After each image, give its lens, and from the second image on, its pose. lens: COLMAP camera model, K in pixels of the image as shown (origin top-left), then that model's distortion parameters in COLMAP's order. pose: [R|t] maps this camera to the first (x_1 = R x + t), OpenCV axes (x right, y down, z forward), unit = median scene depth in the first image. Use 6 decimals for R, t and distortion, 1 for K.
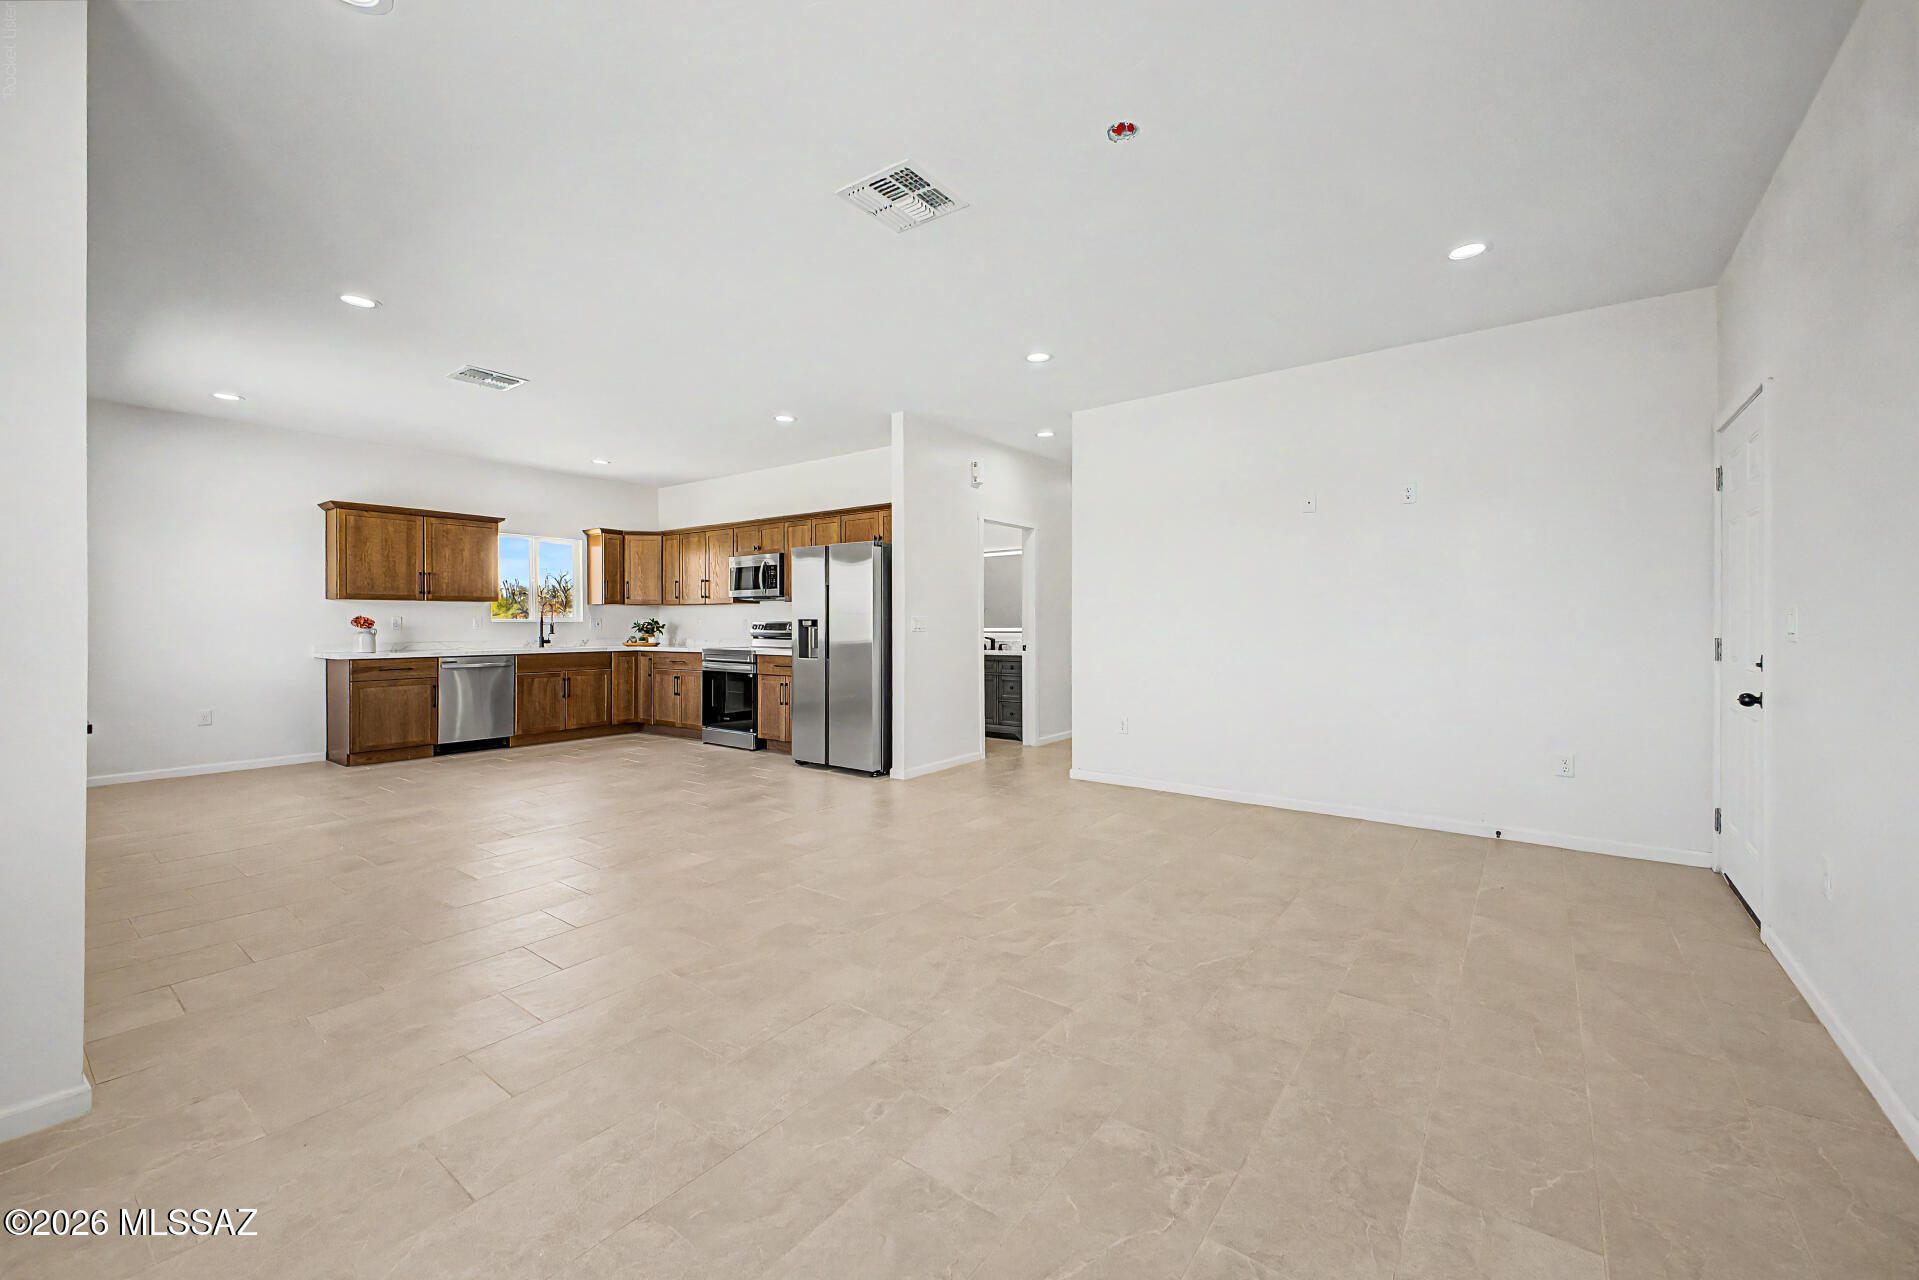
lens RADIAL K [[760.8, 0, 968.2], [0, 760.8, 625.9], [0, 0, 1]] dist [0.021194, -0.008018]
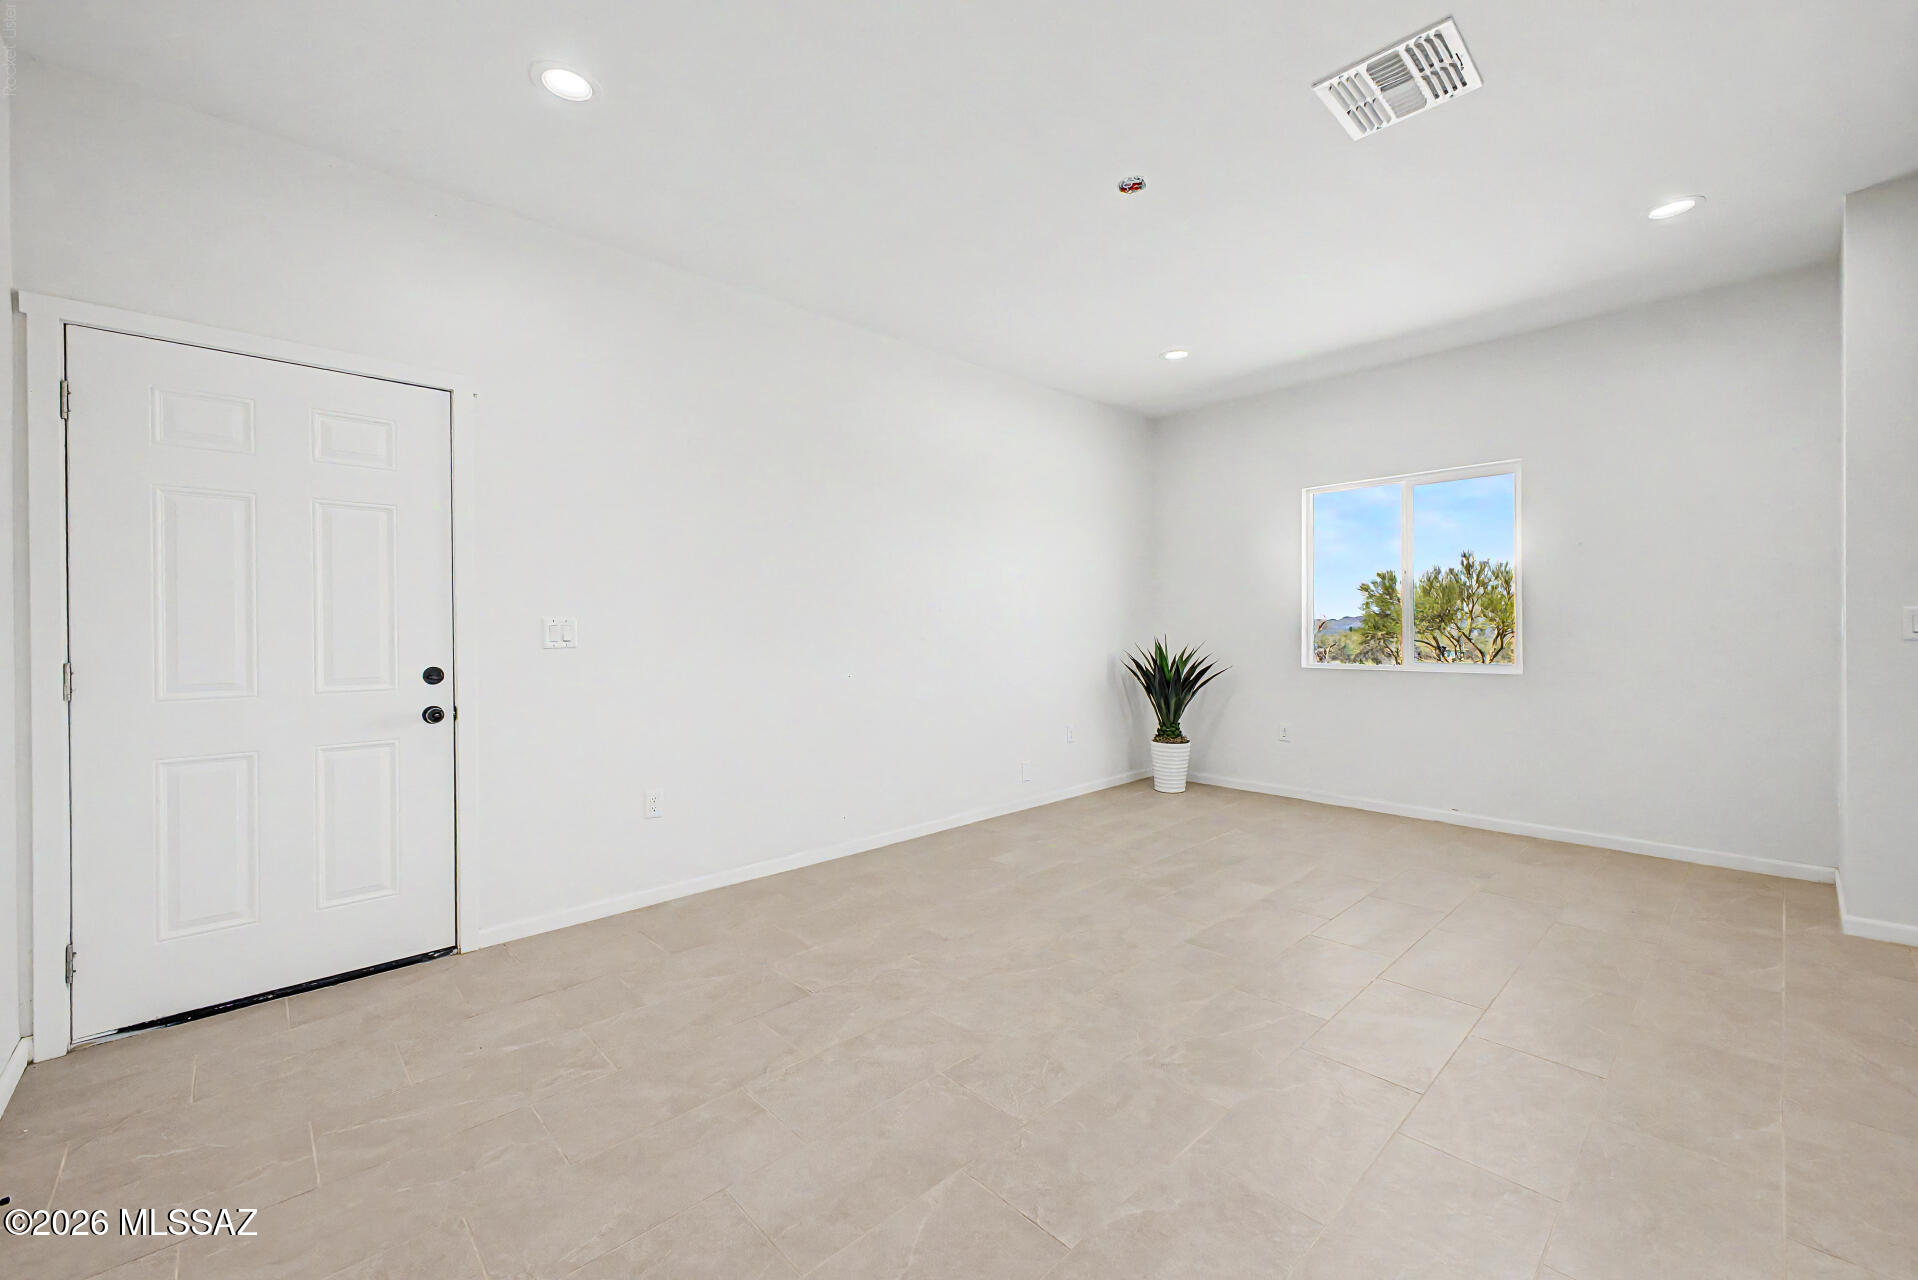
lens RADIAL K [[760.4, 0, 967.7], [0, 760.4, 625.9], [0, 0, 1]] dist [0.021194, -0.008018]
pose [[-0.986753, 0.002106, 0.162216, 0.236330], [0.002376, 0.999996, 0.001475, -0.010974], [-0.162213, 0.001841, -0.986754, 1.932677]]
